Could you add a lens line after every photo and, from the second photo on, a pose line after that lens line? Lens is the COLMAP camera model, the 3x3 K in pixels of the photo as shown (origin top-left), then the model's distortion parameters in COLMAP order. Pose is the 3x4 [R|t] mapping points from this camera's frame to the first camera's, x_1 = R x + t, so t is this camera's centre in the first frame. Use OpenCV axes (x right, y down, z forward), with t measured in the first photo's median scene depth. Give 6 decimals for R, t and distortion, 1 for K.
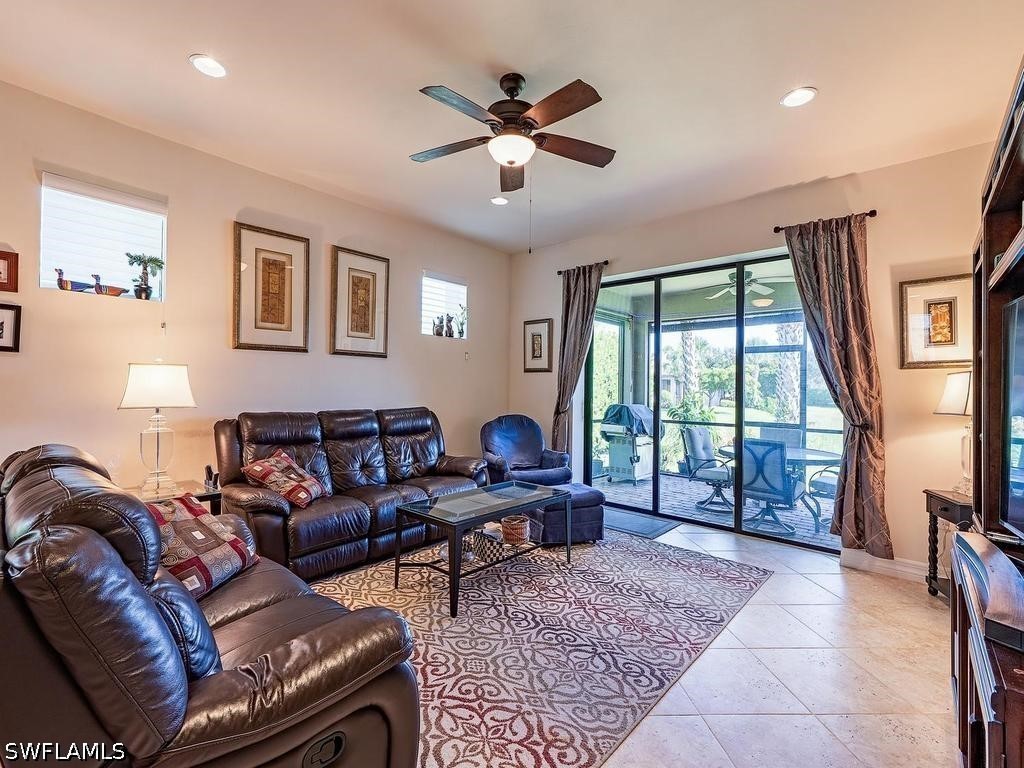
lens RADIAL K [[467.6, 0, 512.0], [0, 467.6, 384.0], [0, 0, 1]] dist [-0.004788, -0.000232]
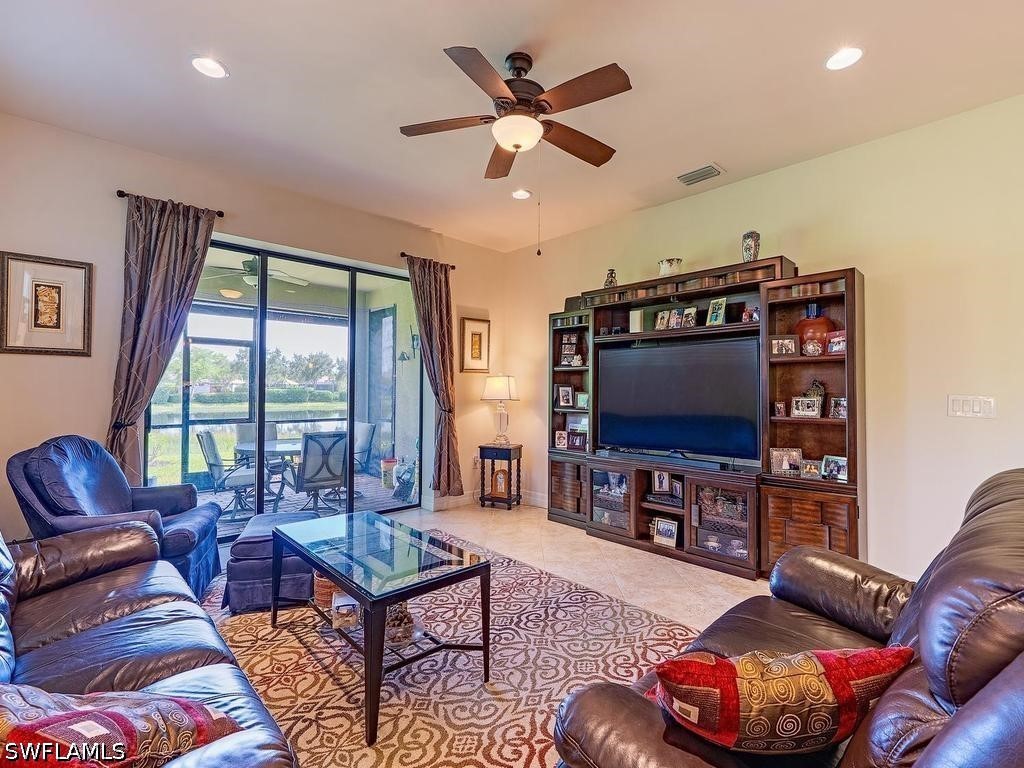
lens RADIAL K [[466.4, 0, 508.6], [0, 466.4, 380.8], [0, 0, 1]] dist [-0.001291, -0.000122]
pose [[0.091980, 0.006333, 0.995741, -0.624054], [-0.011201, 0.999923, -0.005325, 0.000787], [-0.995698, -0.010664, 0.092043, 0.621106]]
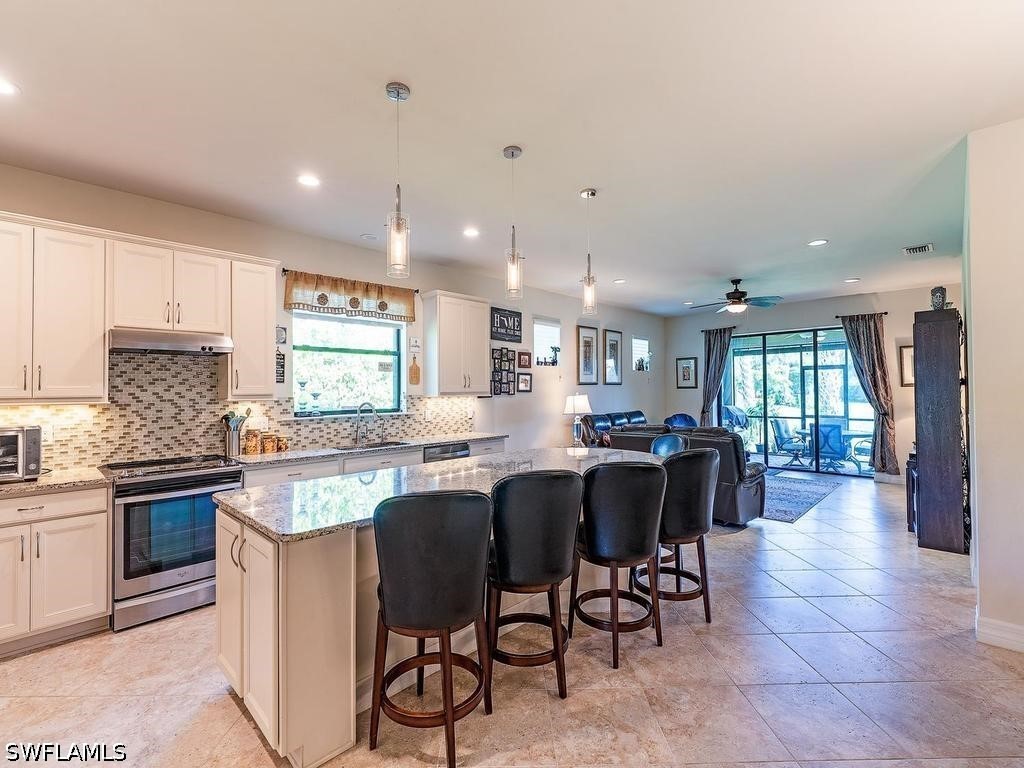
lens RADIAL K [[470.0, 0, 515.5], [0, 470.0, 388.6], [0, 0, 1]] dist [-0.000141, 0.000602]
pose [[0.999250, -0.027298, -0.027475, -0.759291], [0.027382, 0.999621, 0.002685, -0.068516], [0.027391, -0.003436, 0.999619, -1.046496]]
